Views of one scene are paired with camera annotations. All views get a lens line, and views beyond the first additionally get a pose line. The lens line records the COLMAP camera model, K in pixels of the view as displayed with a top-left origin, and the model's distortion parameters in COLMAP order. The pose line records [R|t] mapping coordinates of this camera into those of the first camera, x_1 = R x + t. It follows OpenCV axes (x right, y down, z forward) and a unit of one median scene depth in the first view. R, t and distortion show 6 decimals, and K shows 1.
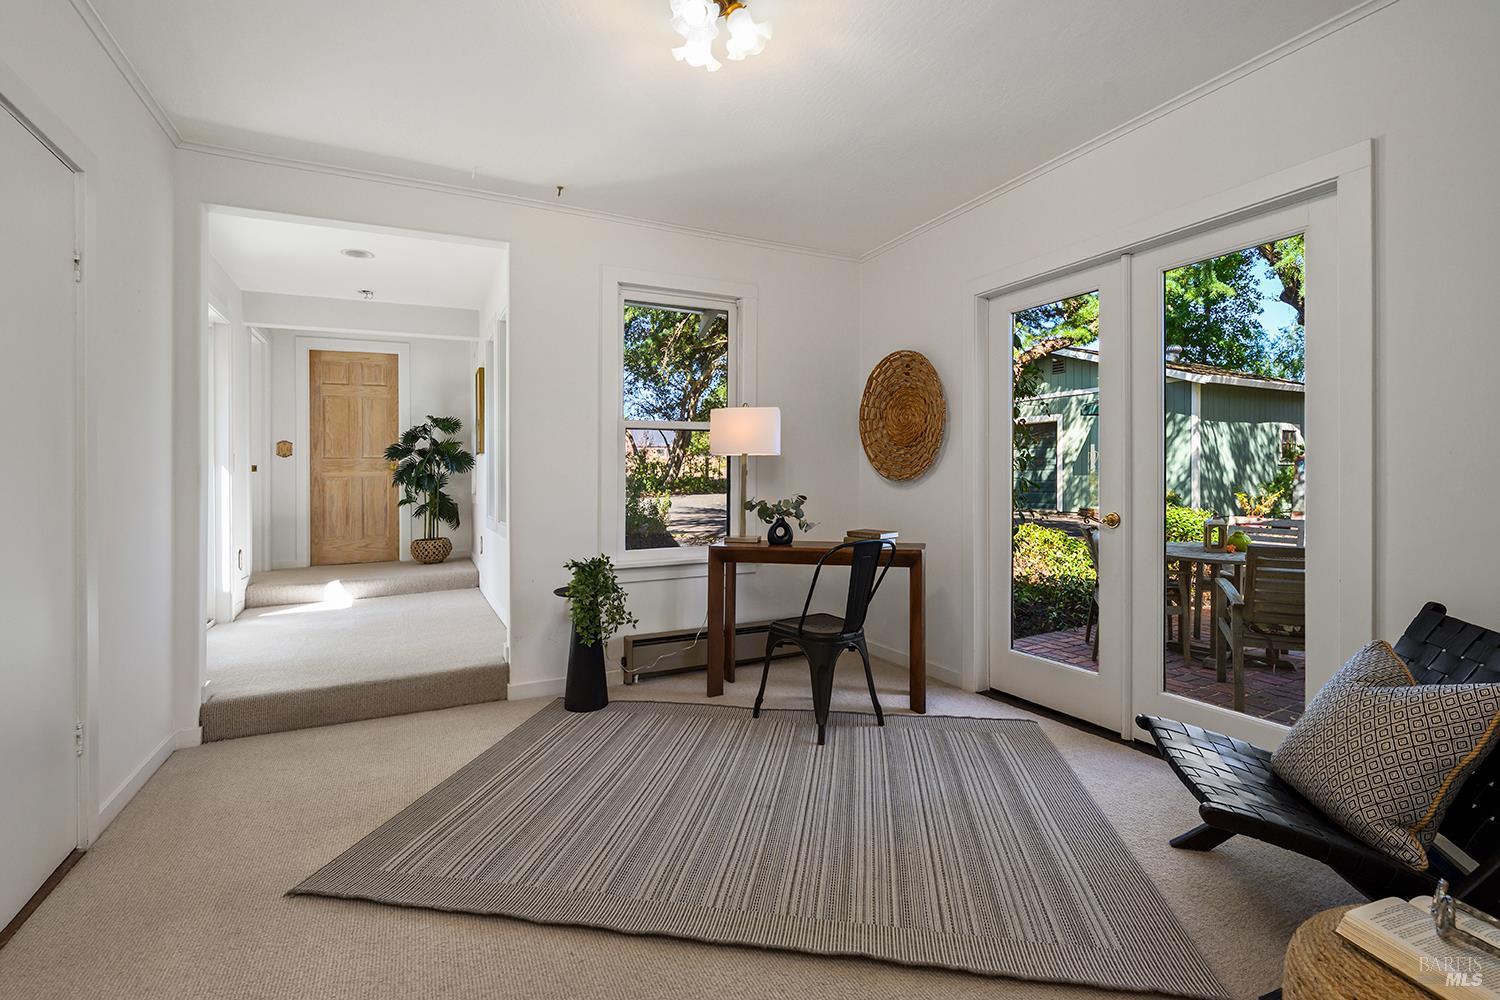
lens RADIAL K [[654.3, 0, 738.3], [0, 654.3, 465.4], [0, 0, 1]] dist [0.001813, 0.000172]
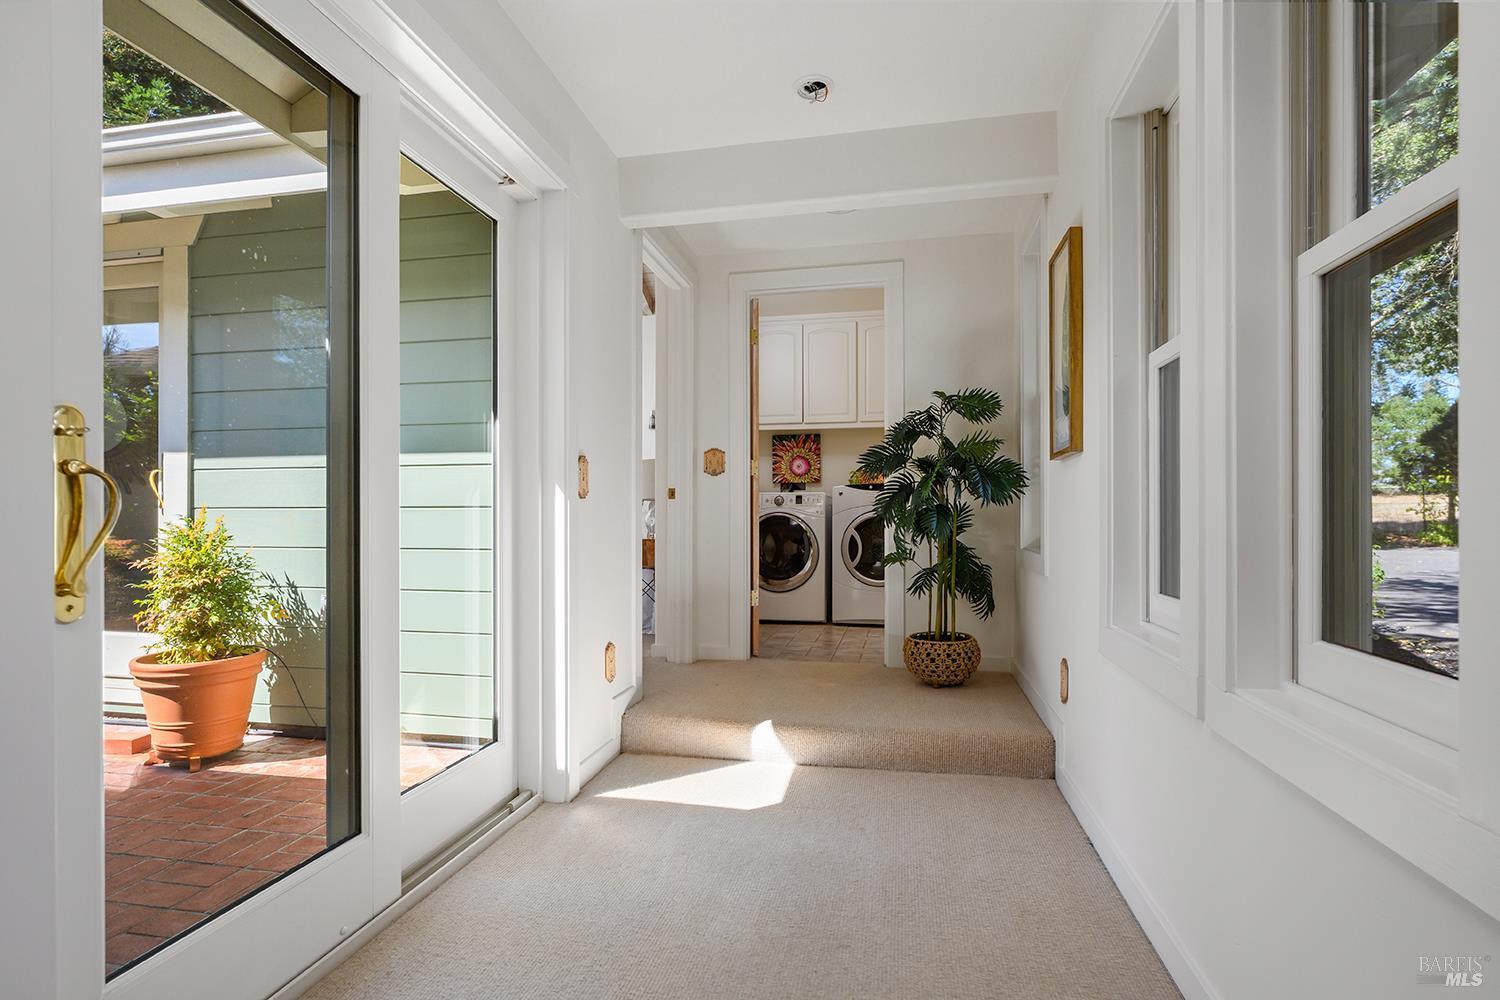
lens RADIAL K [[727.6, 0, 748.4], [0, 727.6, 500.8], [0, 0, 1]] dist [0.002898, 0.000073]
pose [[0.781006, 0.003639, -0.624513, -0.239918], [-0.003842, 0.999992, 0.001022, 0.009566], [0.624512, 0.001601, 0.781014, 0.478670]]
